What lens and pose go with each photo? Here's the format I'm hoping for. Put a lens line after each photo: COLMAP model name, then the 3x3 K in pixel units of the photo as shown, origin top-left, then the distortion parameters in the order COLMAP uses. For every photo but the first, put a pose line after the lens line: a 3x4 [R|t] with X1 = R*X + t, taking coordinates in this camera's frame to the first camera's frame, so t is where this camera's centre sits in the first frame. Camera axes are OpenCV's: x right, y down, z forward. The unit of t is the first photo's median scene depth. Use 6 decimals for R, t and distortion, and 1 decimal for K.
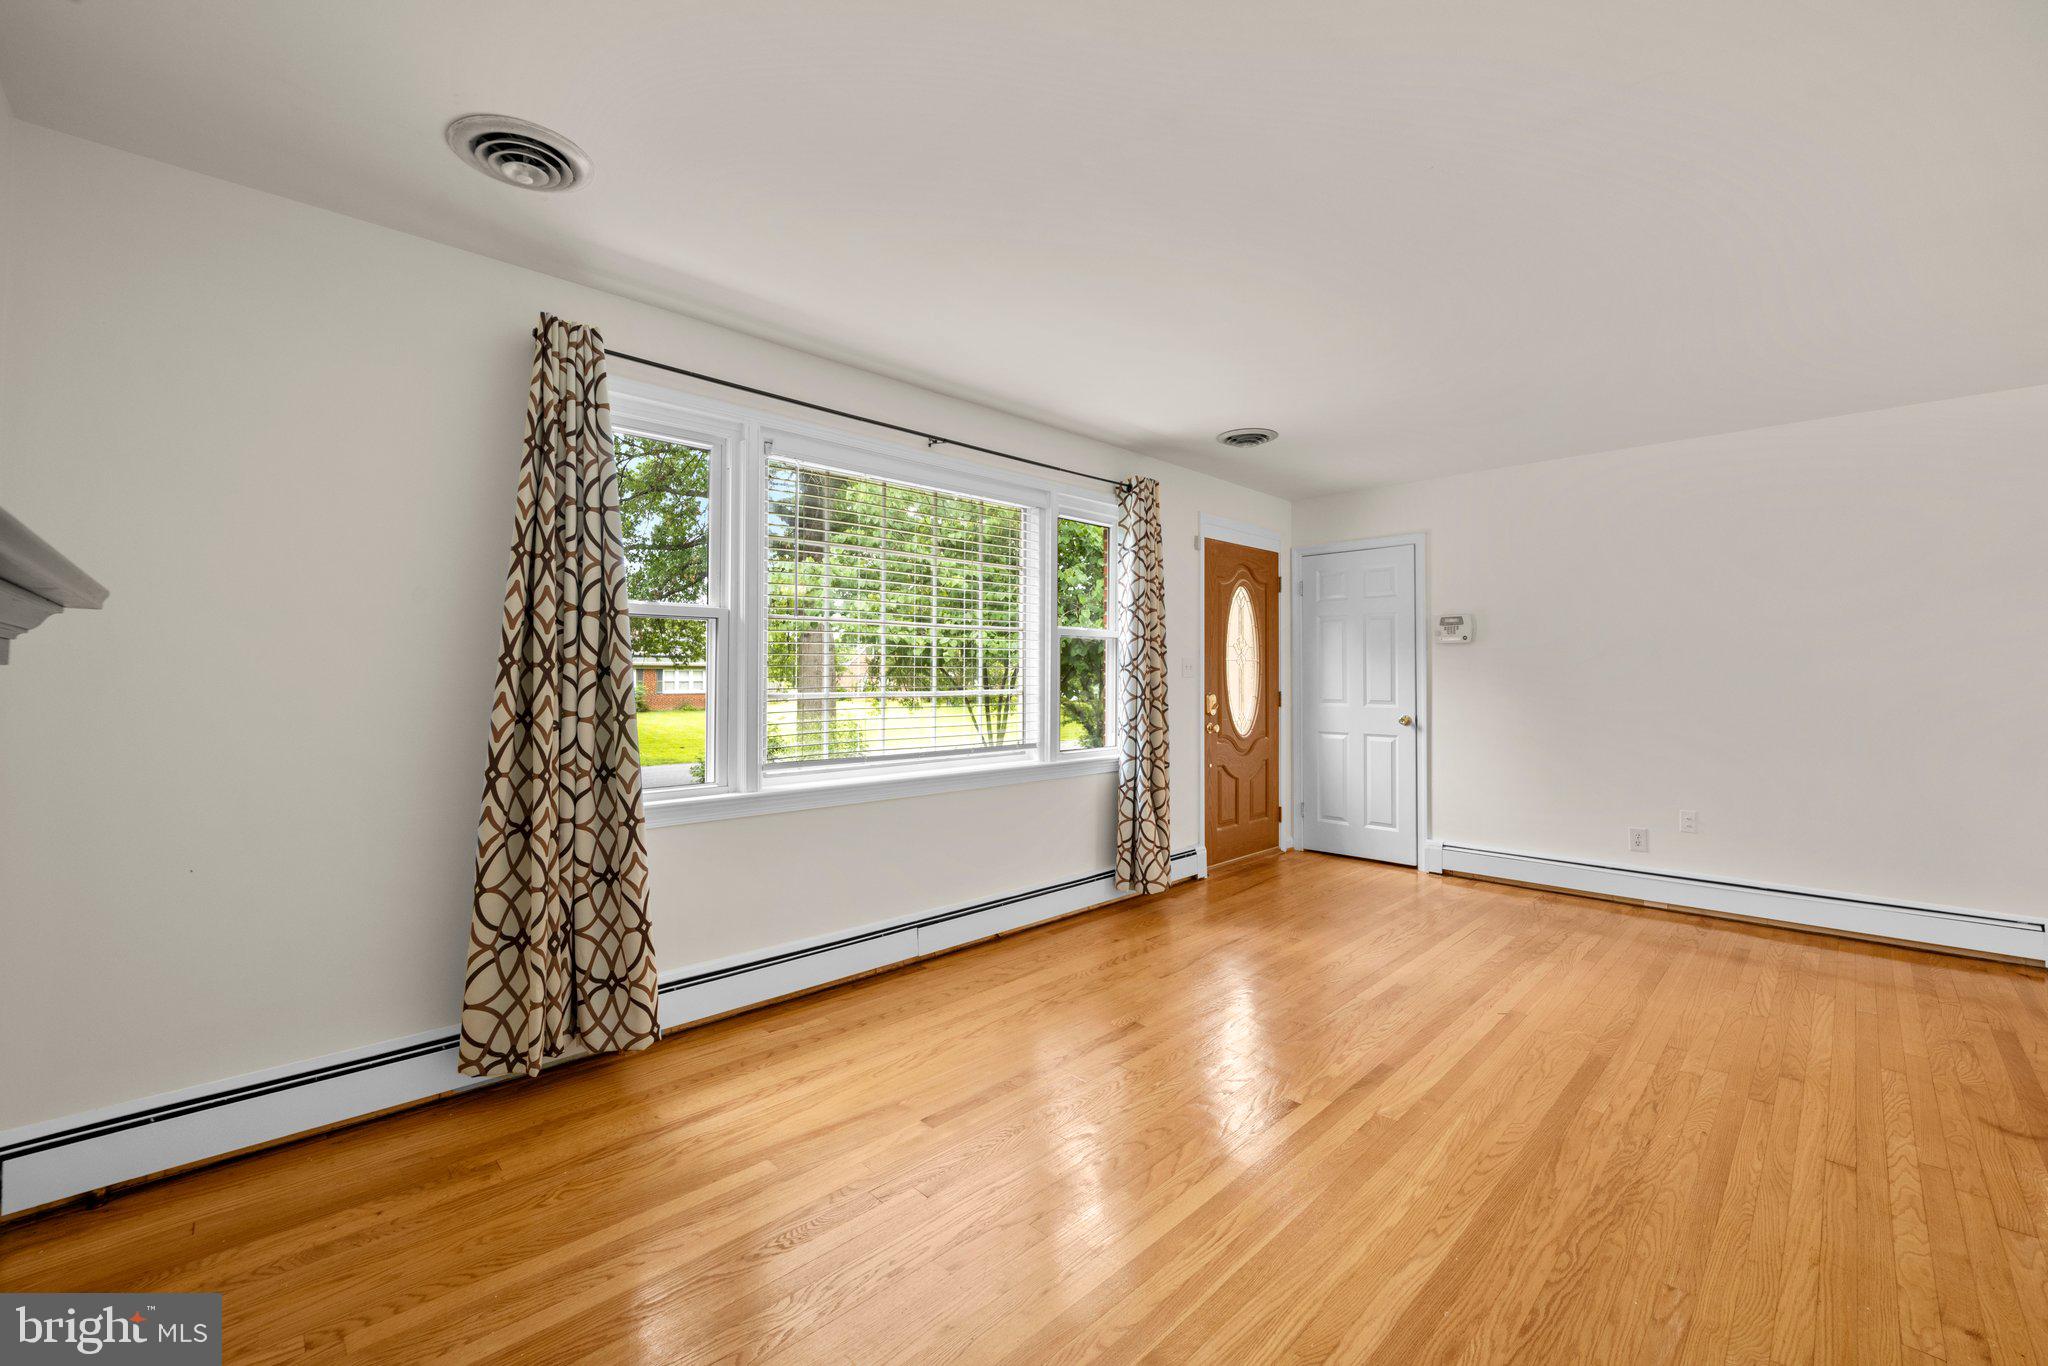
lens RADIAL K [[833.9, 0, 1042.0], [0, 833.9, 665.8], [0, 0, 1]] dist [-0.010458, -0.000465]
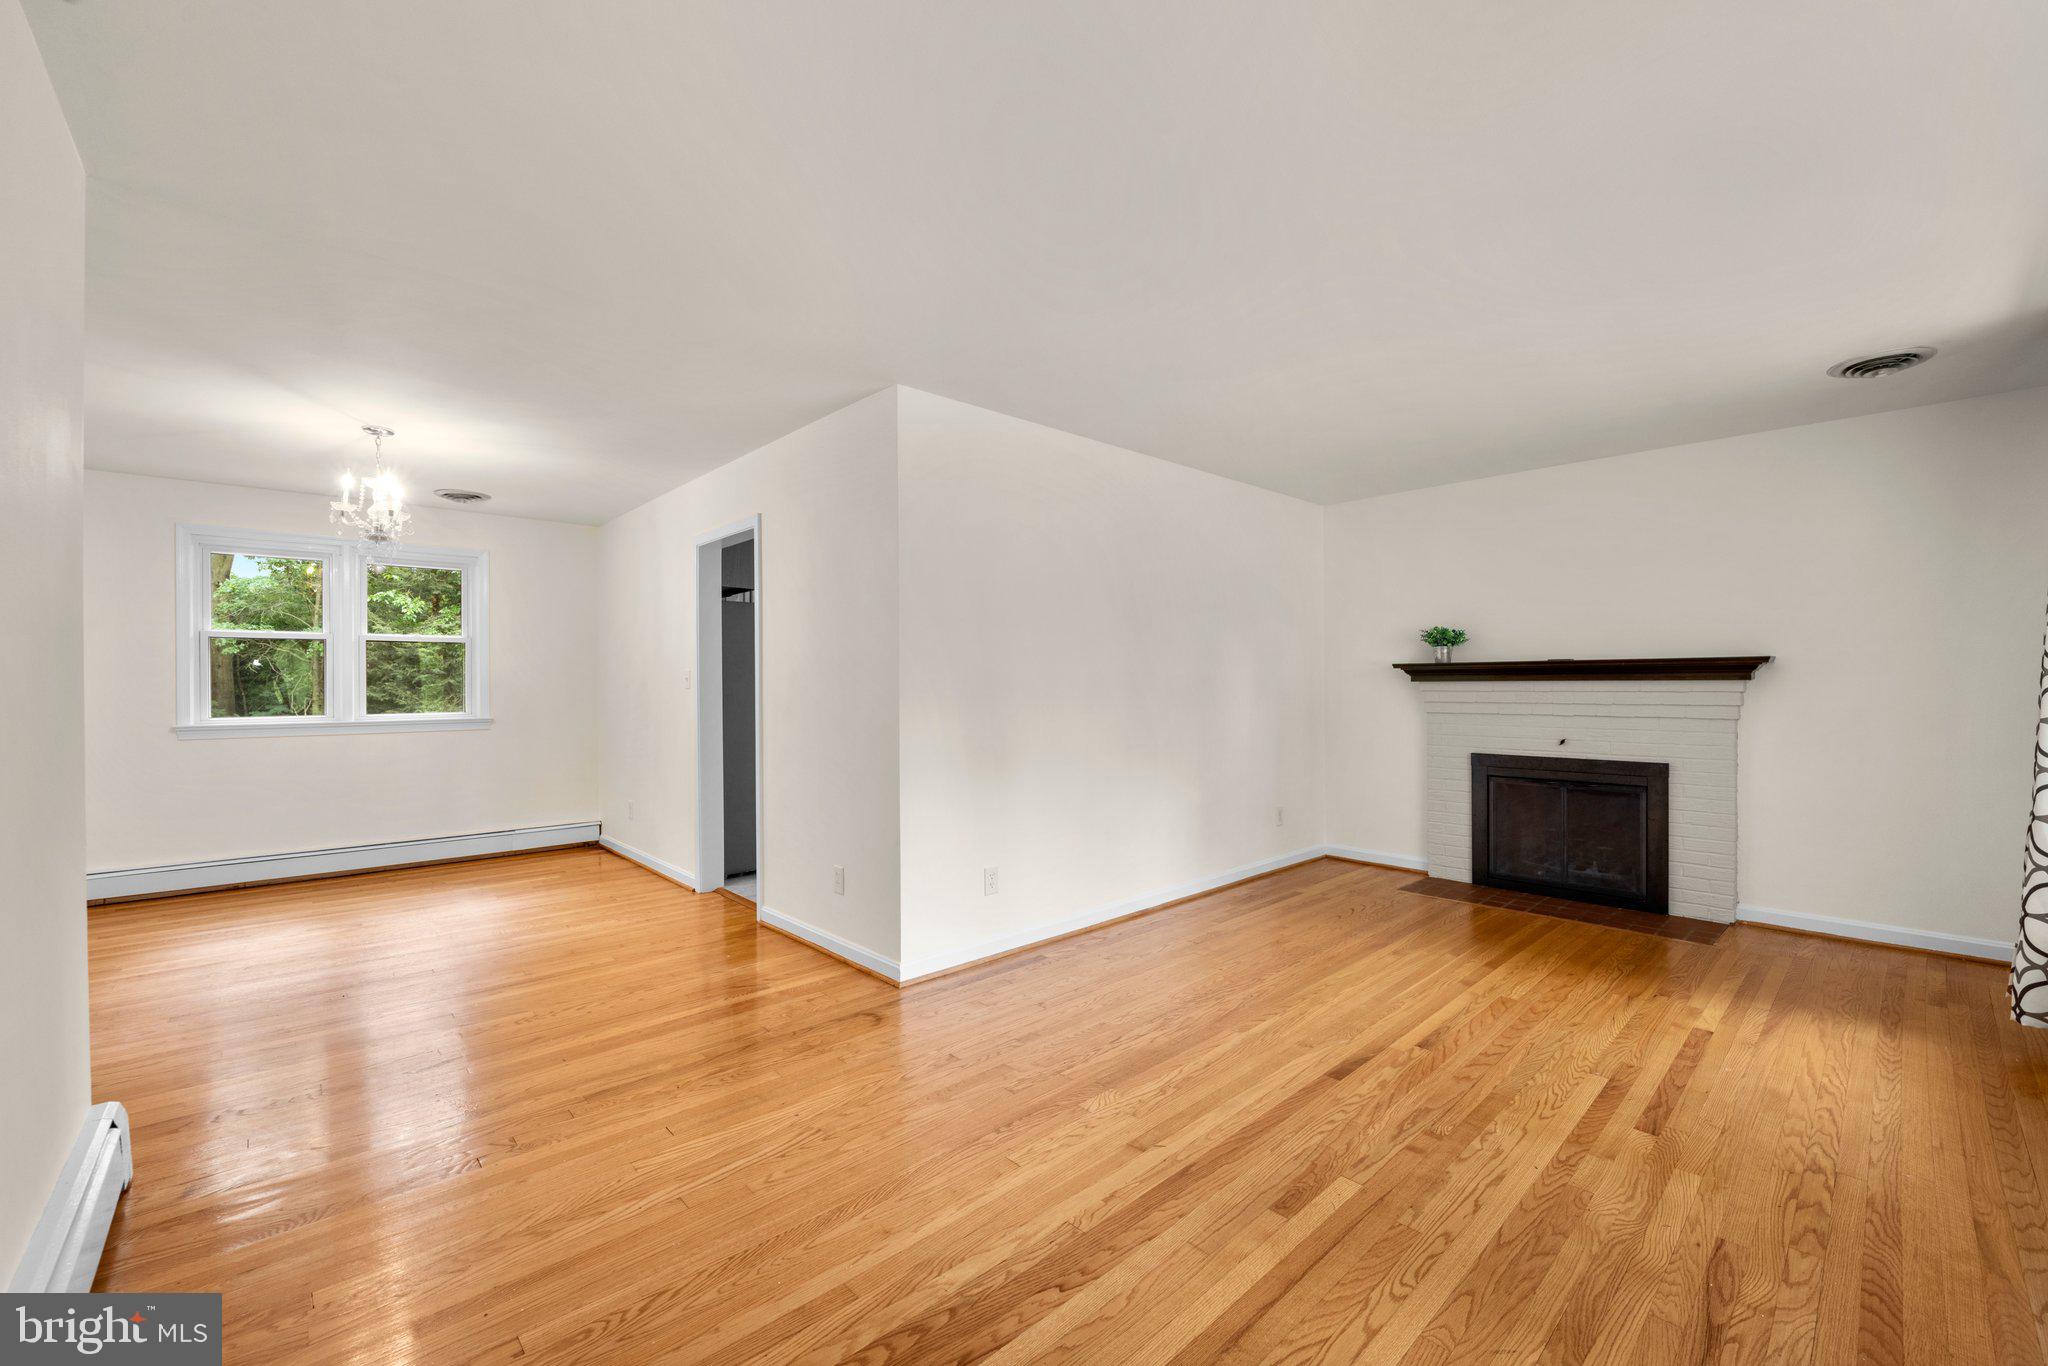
lens RADIAL K [[825.5, 0, 1025.5], [0, 825.5, 688.2], [0, 0, 1]] dist [-0.011366, -0.000500]
pose [[-0.998864, 0.001342, 0.047634, 0.468398], [0.000968, 0.999968, -0.007882, 0.016019], [-0.047643, -0.007827, -0.998834, 1.273232]]
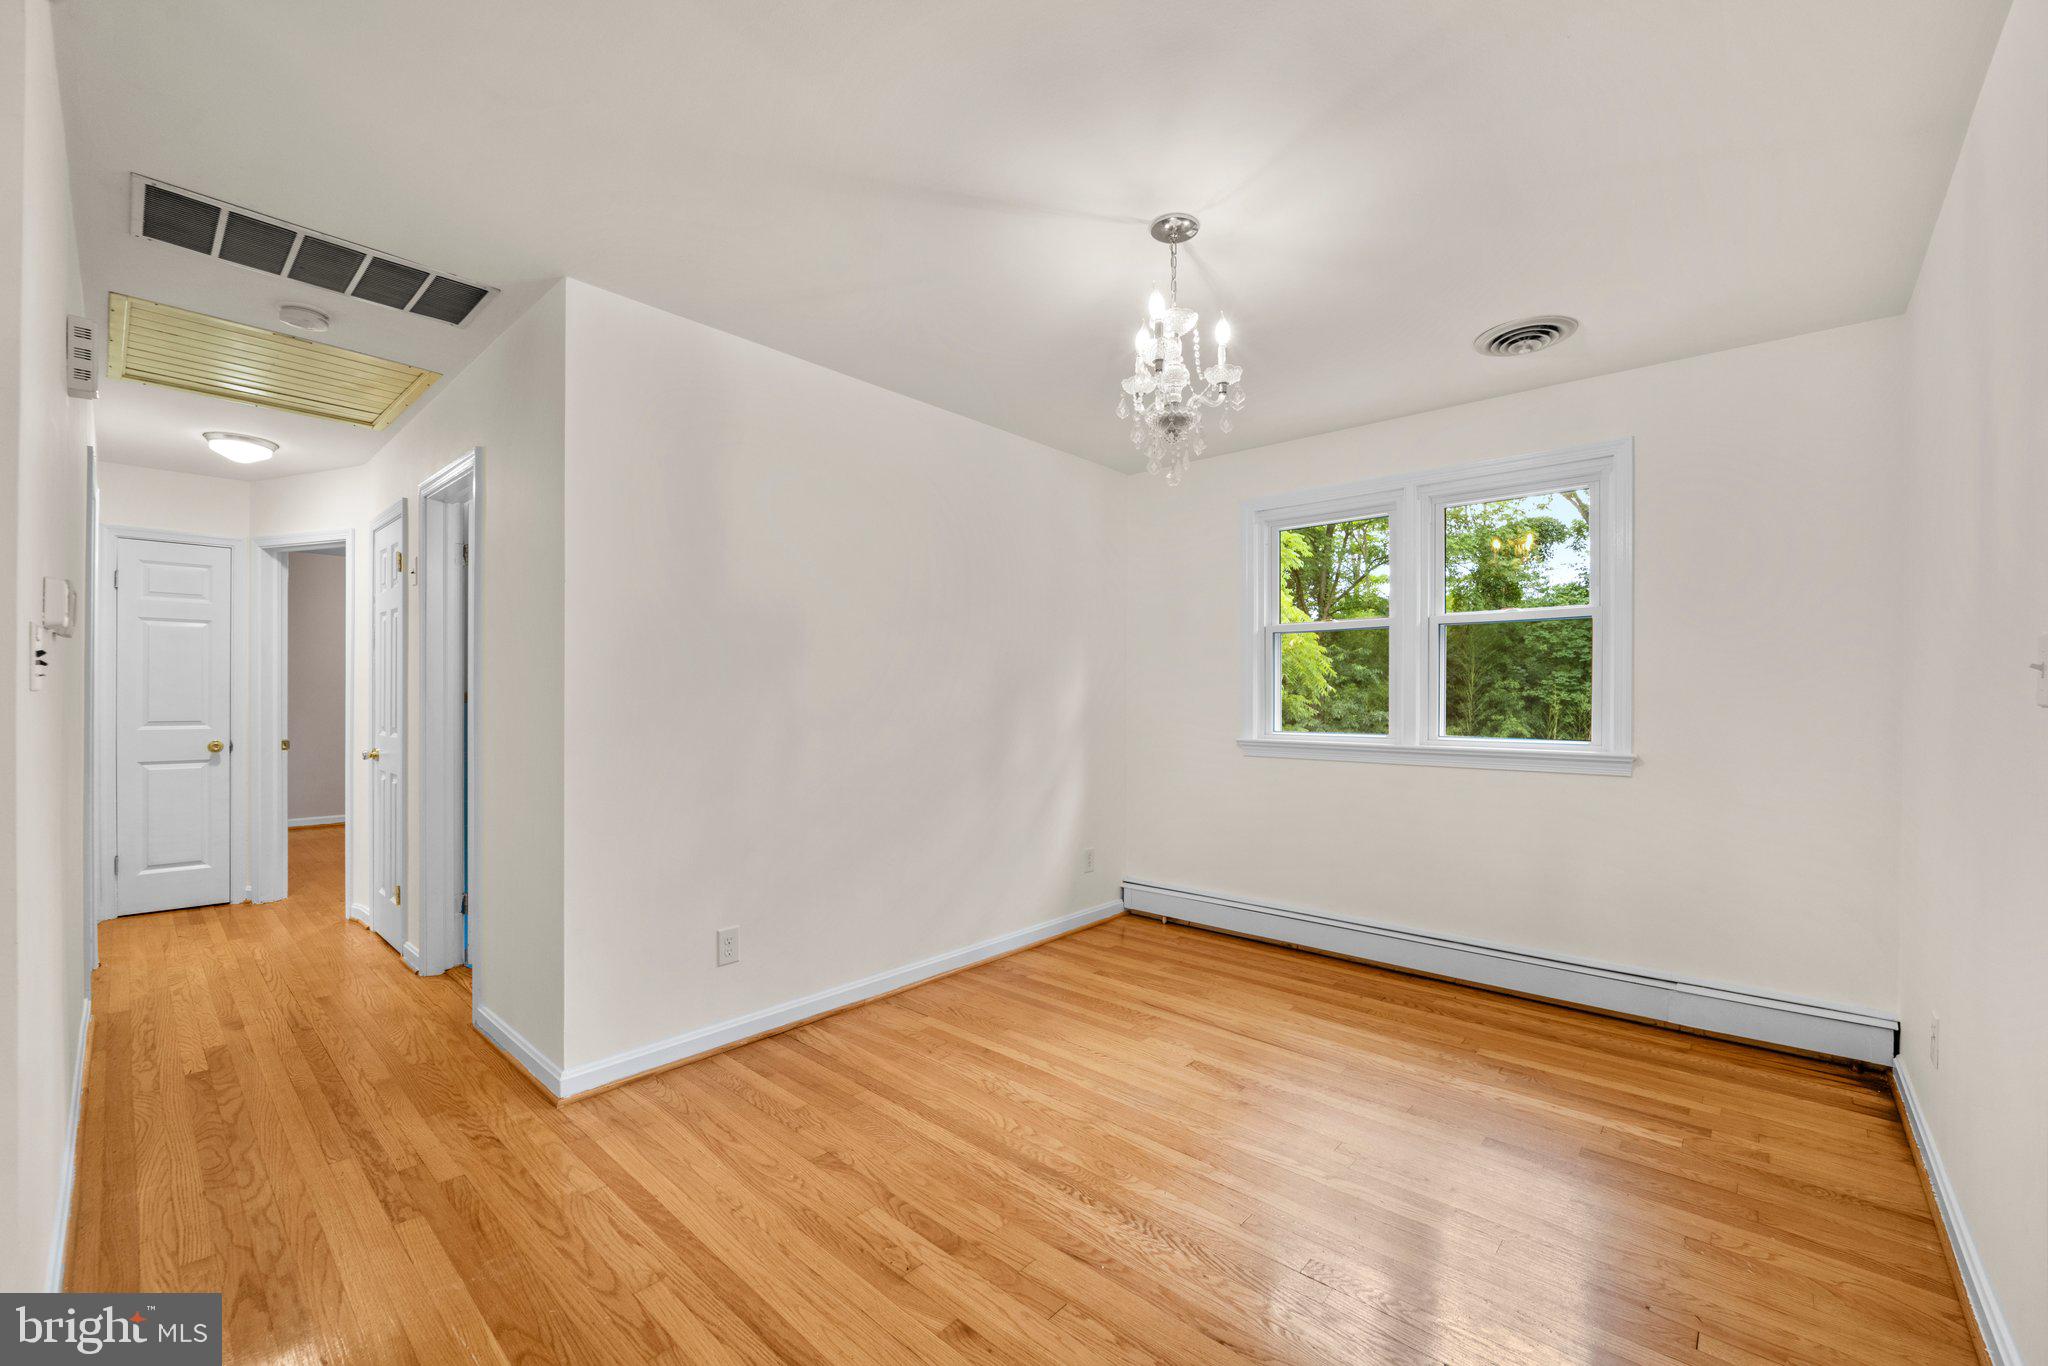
lens RADIAL K [[824.5, 0, 1026.8], [0, 824.5, 695.2], [0, 0, 1]] dist [0.010997, -0.011351]
pose [[-0.041445, -0.000110, 0.999141, 0.731773], [-0.015201, 0.999884, -0.000521, 0.008433], [-0.999025, -0.015209, -0.041442, 0.474785]]
